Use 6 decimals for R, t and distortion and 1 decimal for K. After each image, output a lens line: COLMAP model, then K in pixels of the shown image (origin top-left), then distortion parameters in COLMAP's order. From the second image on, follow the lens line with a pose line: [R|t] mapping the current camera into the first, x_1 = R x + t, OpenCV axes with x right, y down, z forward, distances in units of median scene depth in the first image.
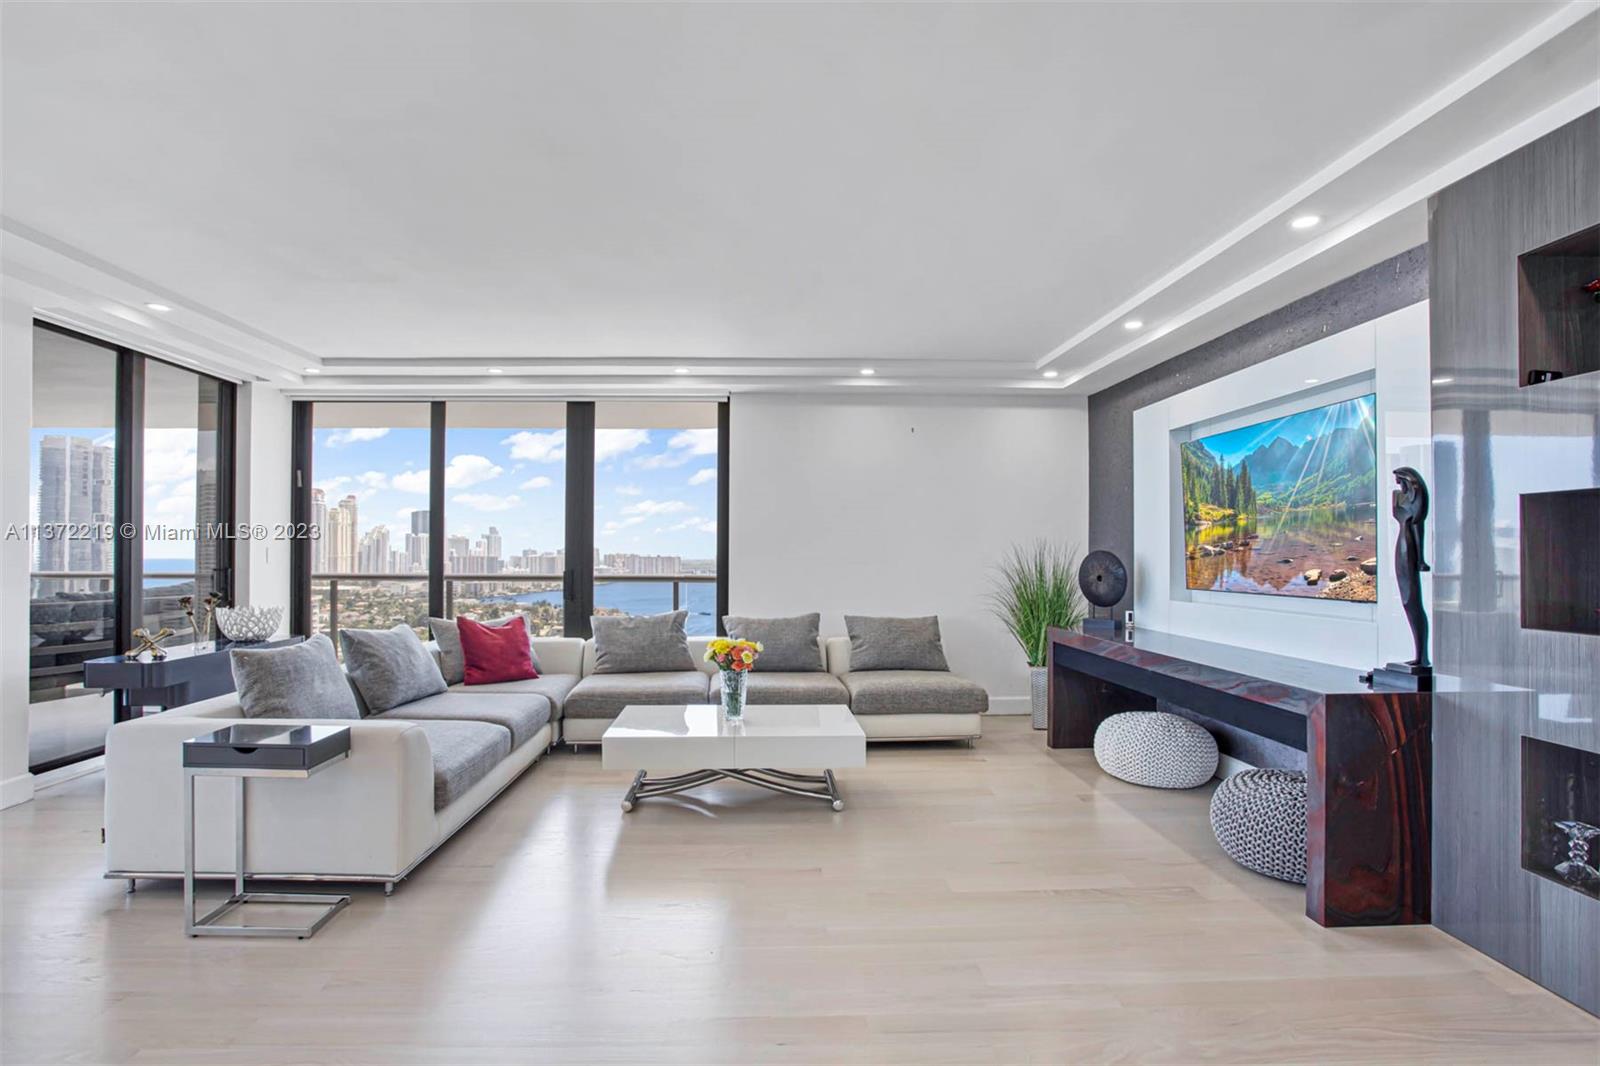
lens RADIAL K [[807.0, 0, 797.4], [0, 807.0, 539.8], [0, 0, 1]] dist [-0.061230, 0.035706]
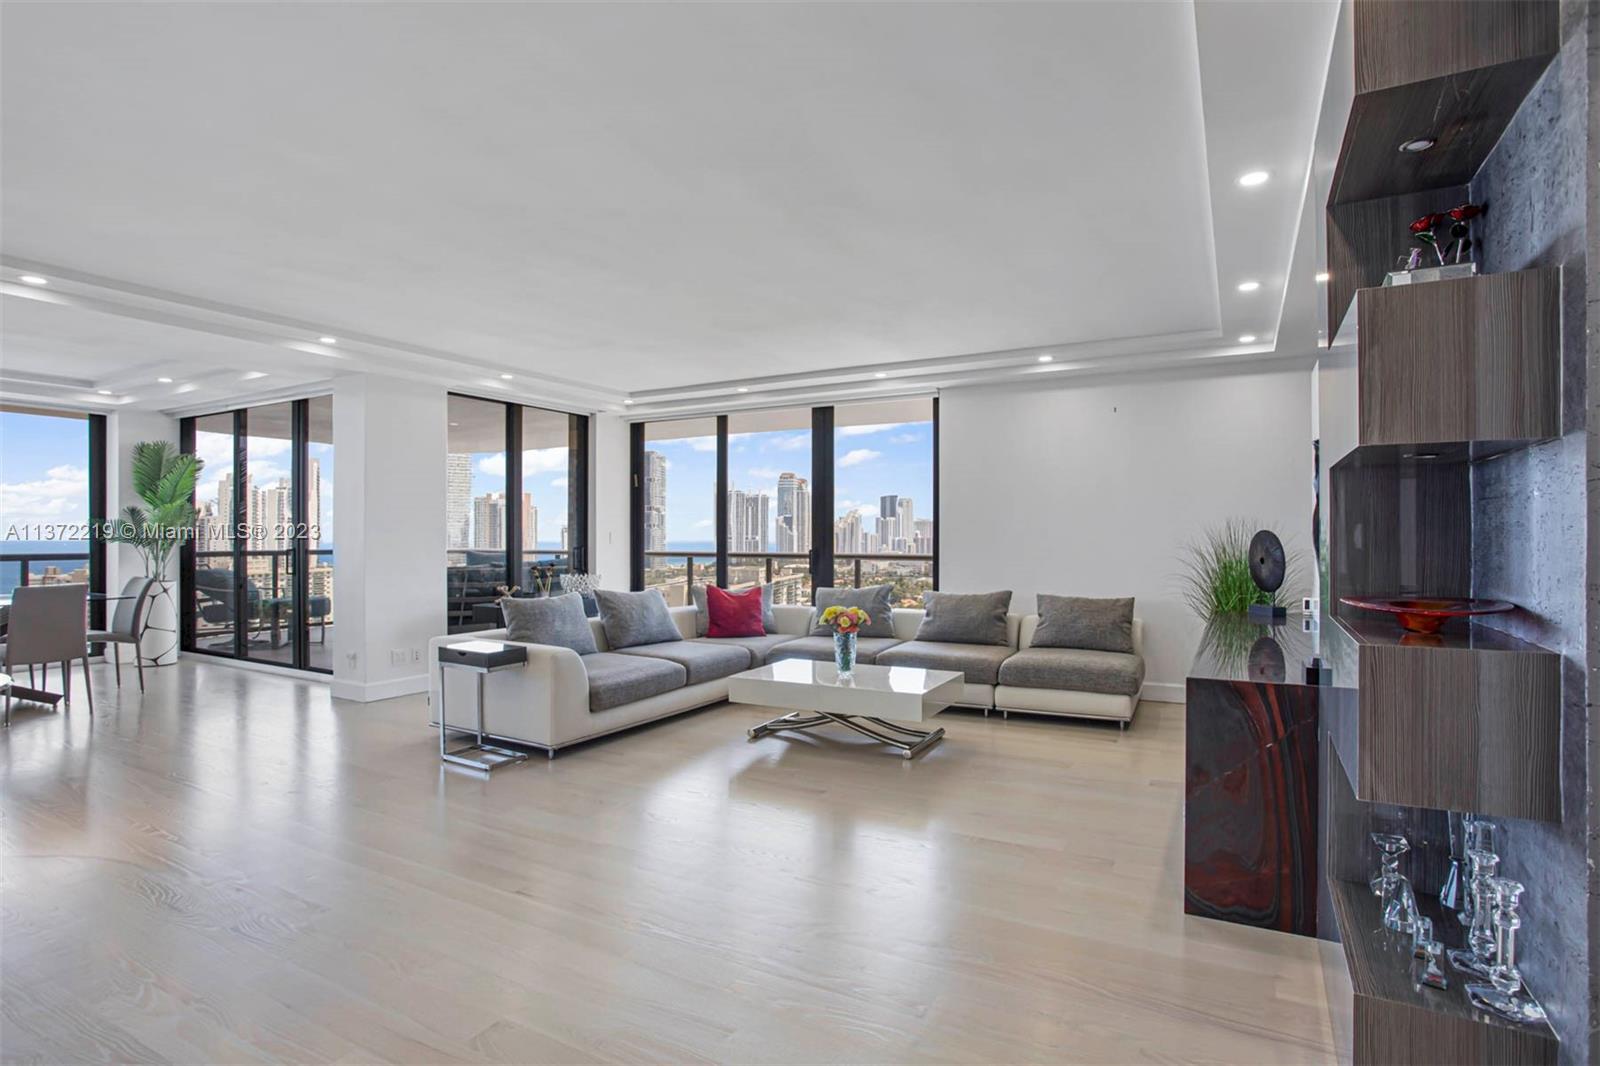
lens RADIAL K [[827.4, 0, 833.5], [0, 827.4, 532.0], [0, 0, 1]] dist [-0.052609, -0.000095]
pose [[0.868984, -0.006127, -0.494802, 0.406050], [0.013151, 0.999856, 0.010714, -0.001446], [0.494665, -0.015817, 0.868940, -0.058542]]
